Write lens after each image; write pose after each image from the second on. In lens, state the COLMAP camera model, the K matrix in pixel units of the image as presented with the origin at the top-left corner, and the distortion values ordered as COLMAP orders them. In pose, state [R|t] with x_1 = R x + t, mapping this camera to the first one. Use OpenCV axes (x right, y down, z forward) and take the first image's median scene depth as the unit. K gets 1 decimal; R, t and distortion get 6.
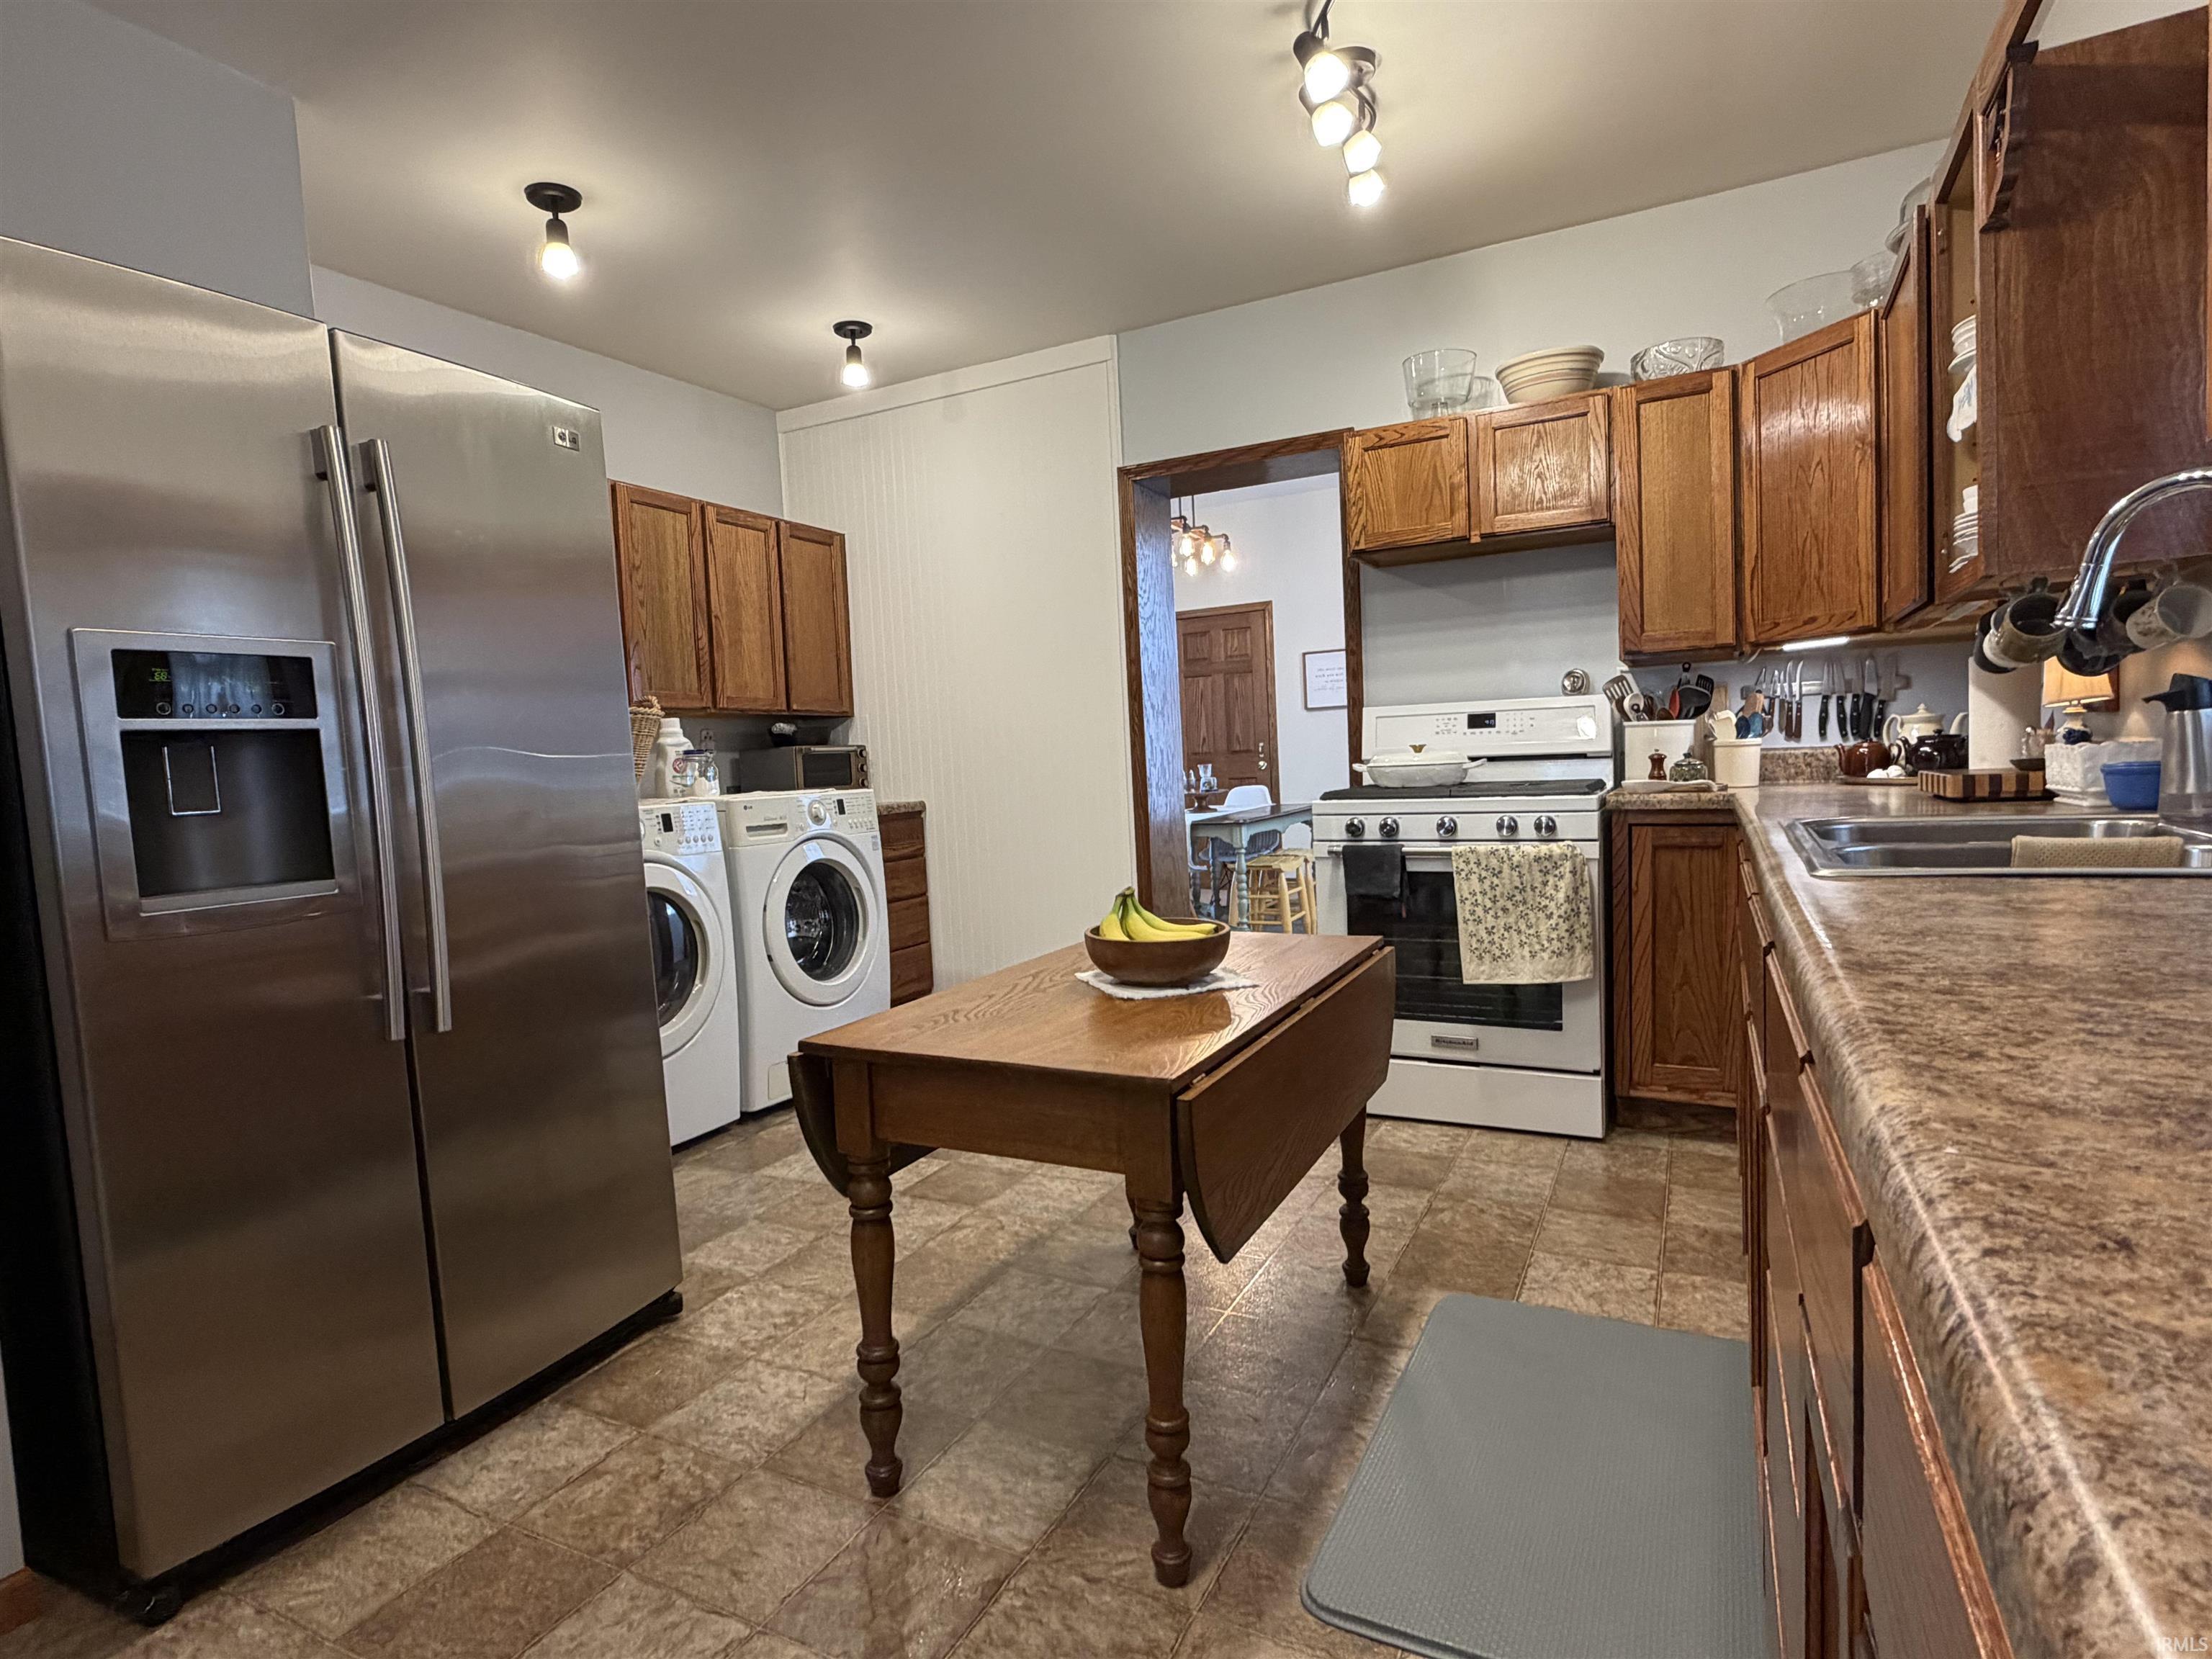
lens RADIAL K [[1167.6, 0, 1106.0], [0, 1167.6, 829.5], [0, 0, 1]] dist [-0.003358, -0.002095]
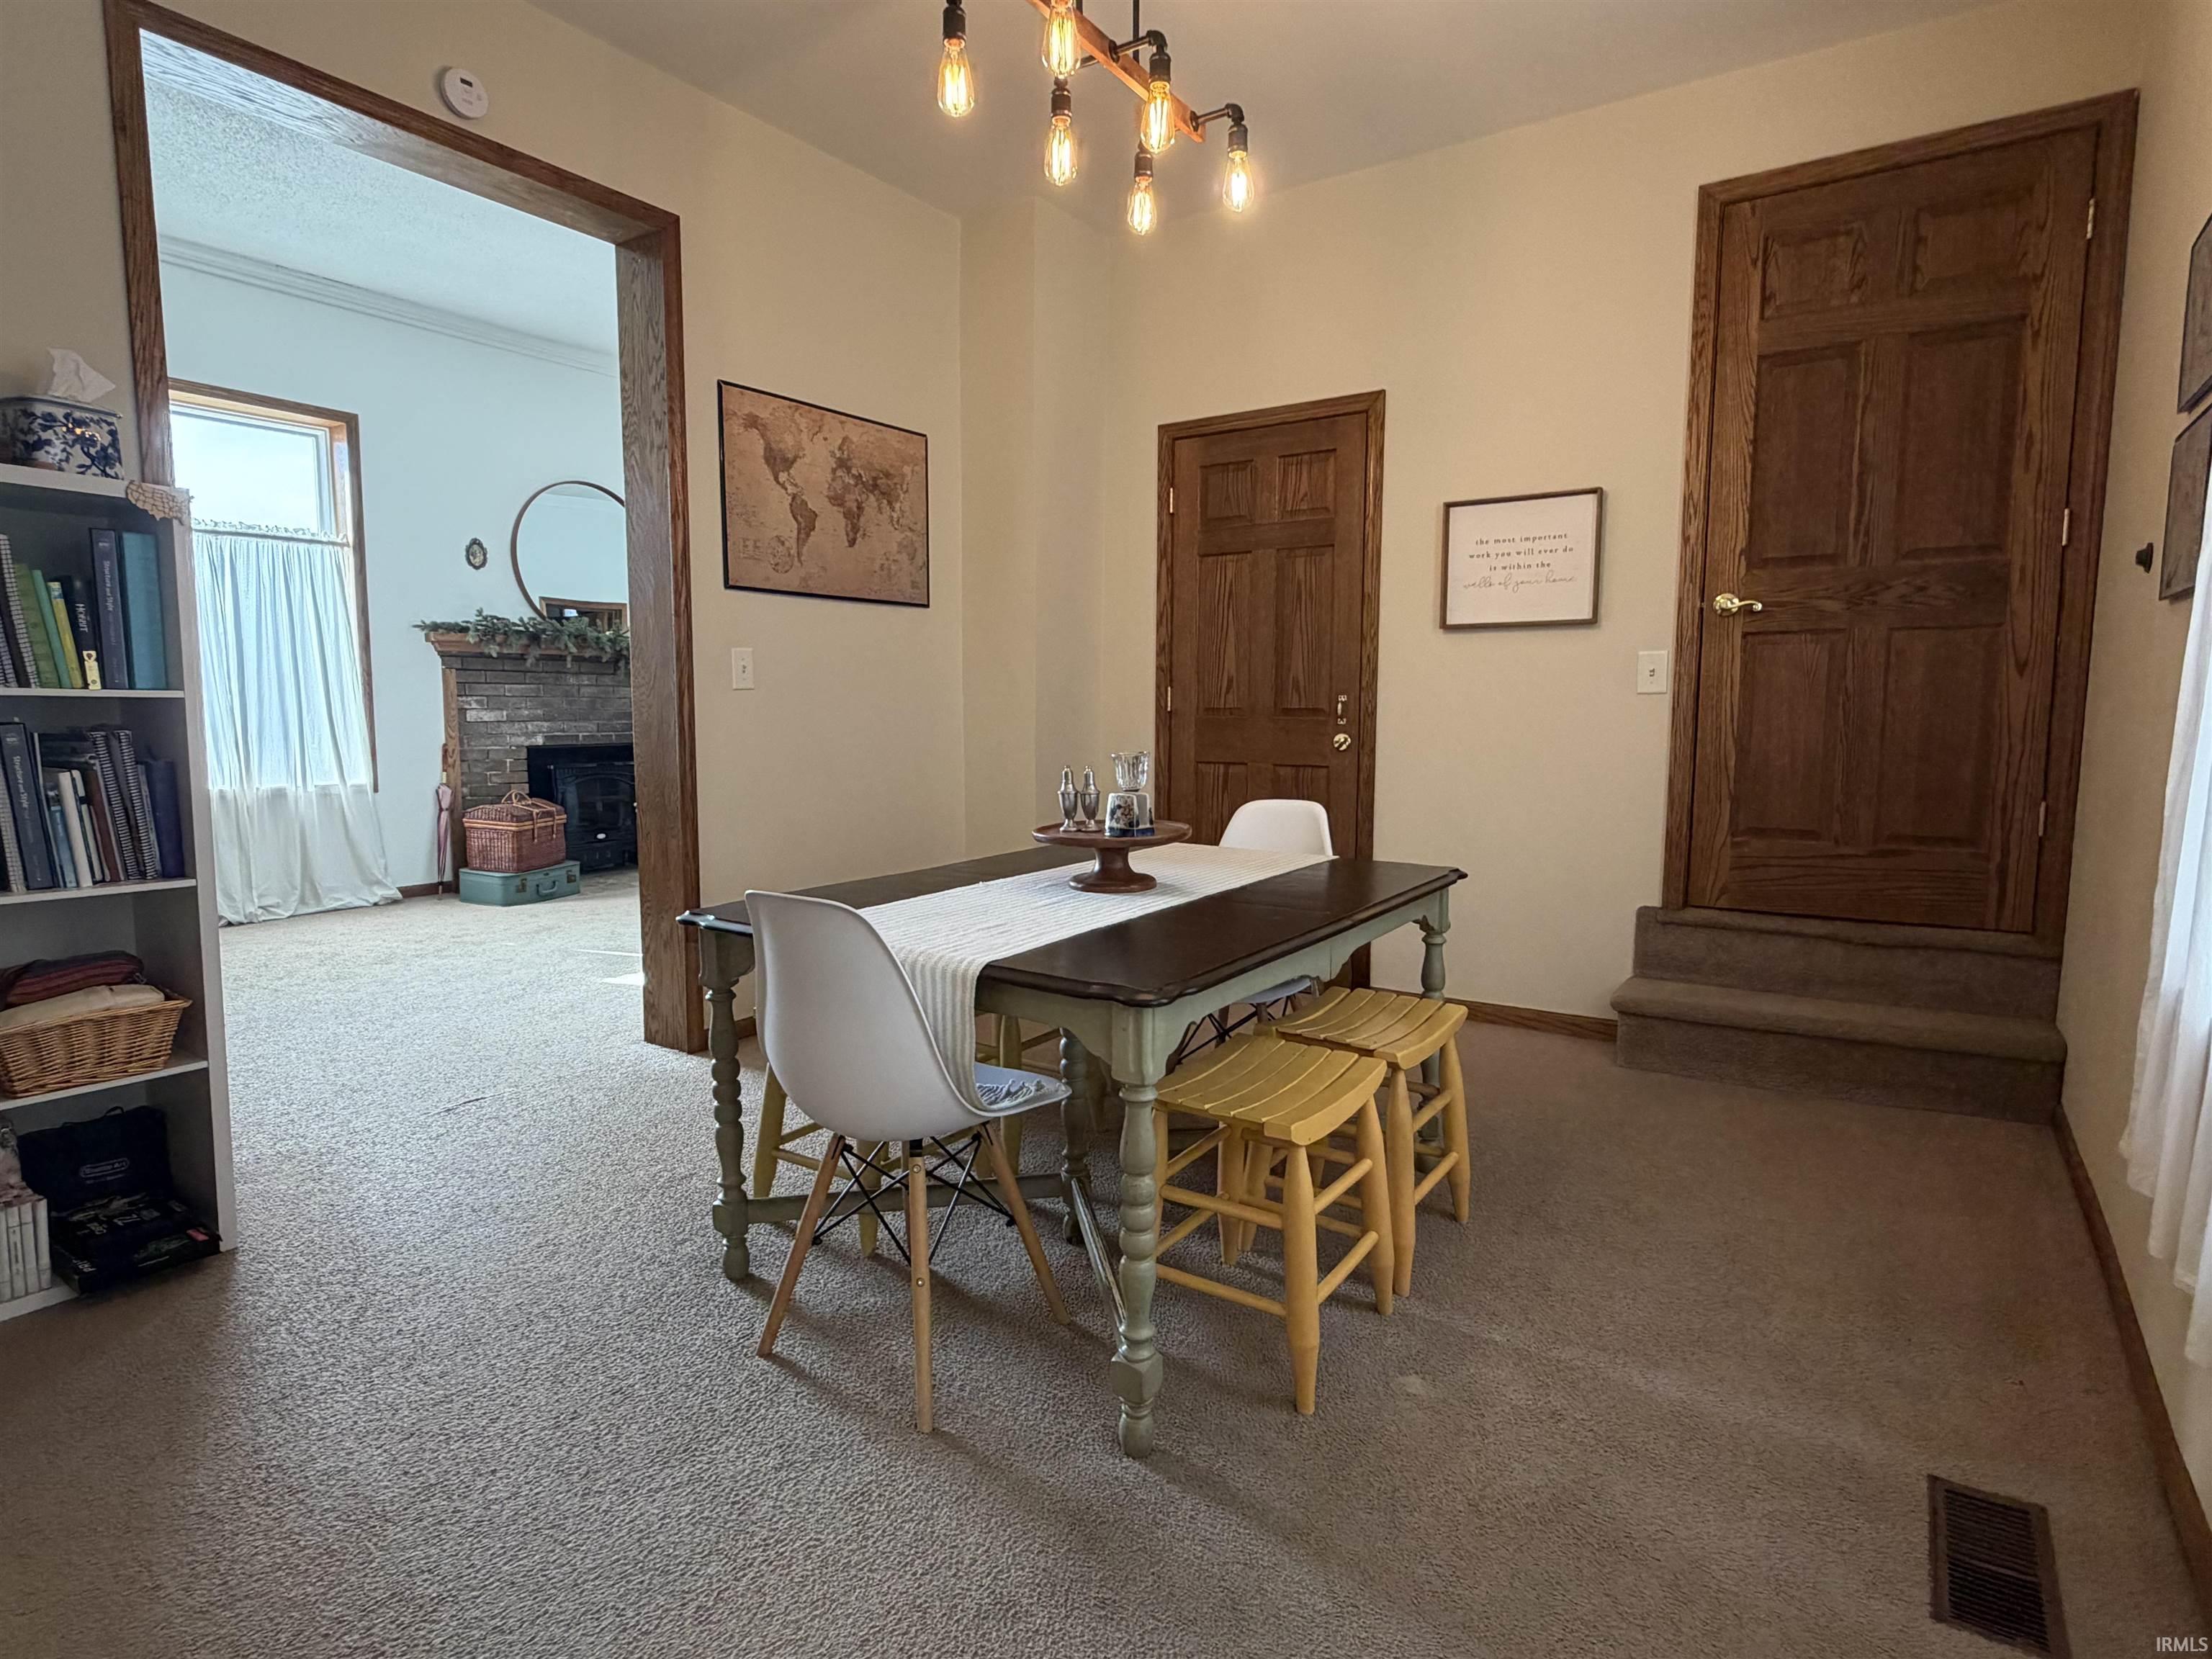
lens RADIAL K [[1167.6, 0, 1106.0], [0, 1167.6, 829.5], [0, 0, 1]] dist [-0.003358, -0.002095]
pose [[0.990942, 0.062405, -0.118913, 0.096995], [-0.056777, 0.997127, 0.050148, -0.038111], [0.121701, -0.042942, 0.991637, 0.512821]]
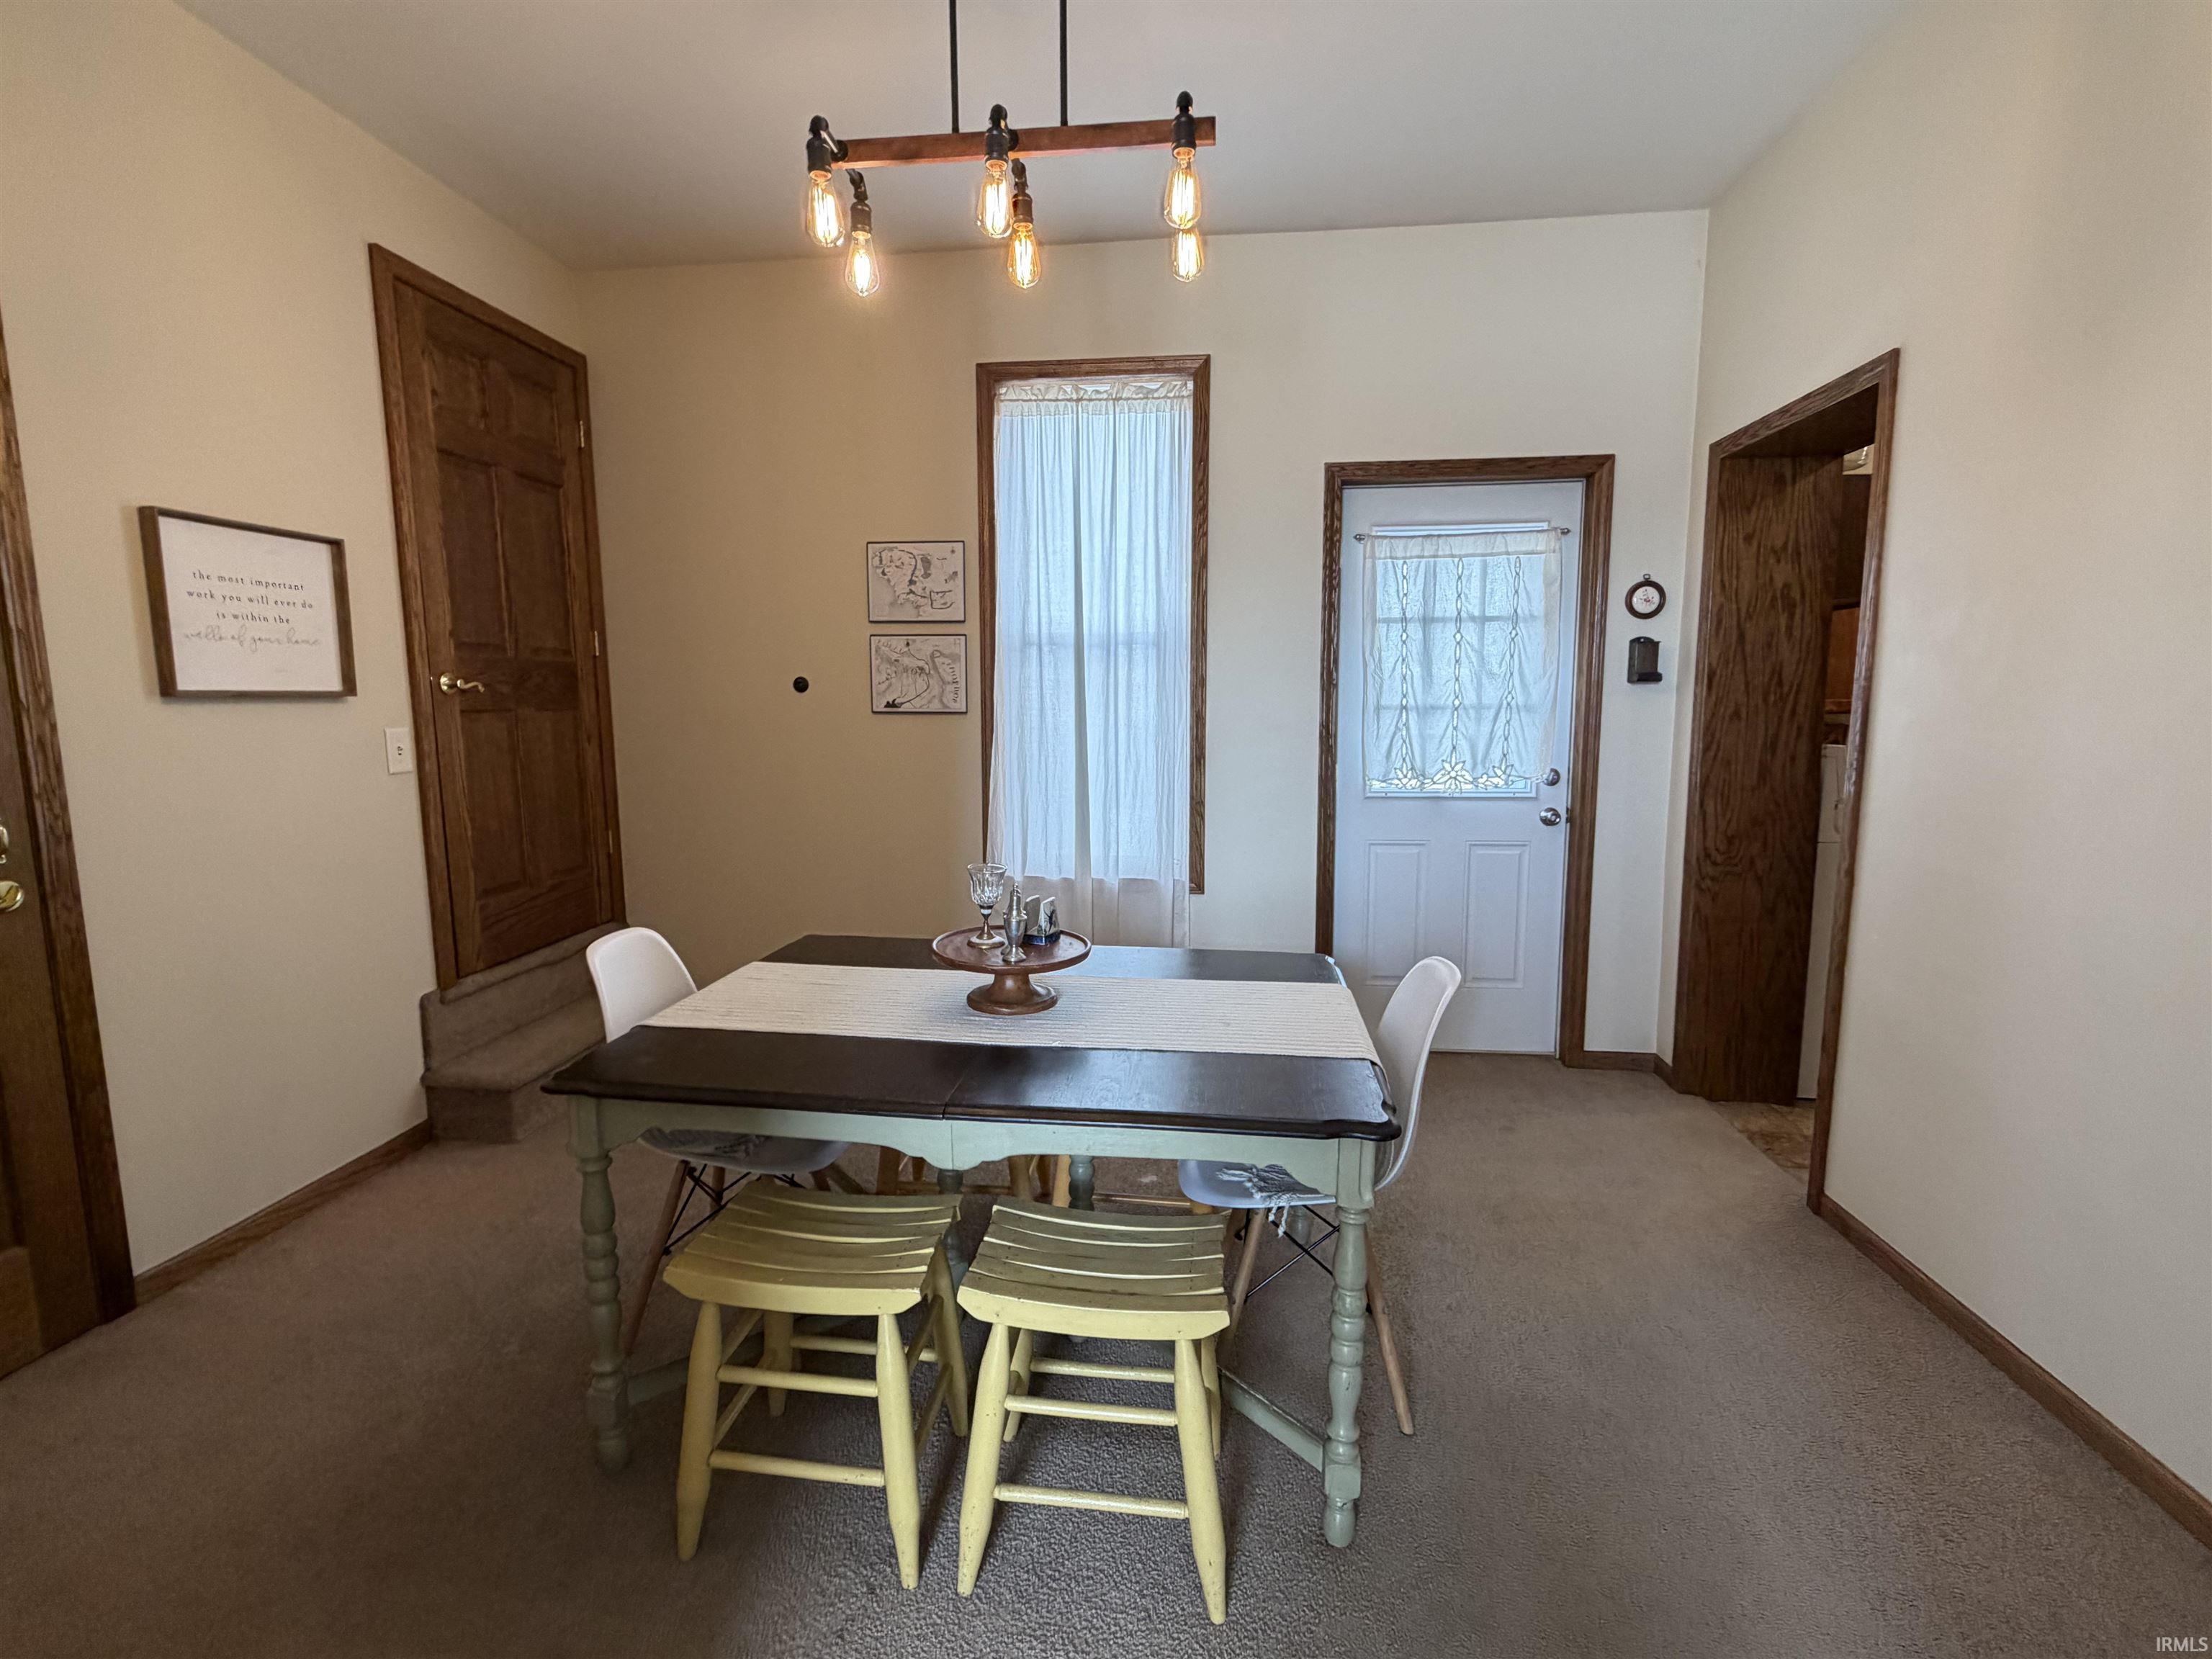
lens RADIAL K [[1018.5, 0, 1106.0], [0, 1018.5, 829.5], [0, 0, 1]] dist [-0.003482, -0.000218]
pose [[-0.339423, -0.070039, 0.938023, -0.162287], [0.074222, 0.992121, 0.100935, -0.074321], [-0.937701, 0.103881, -0.331550, 0.841141]]
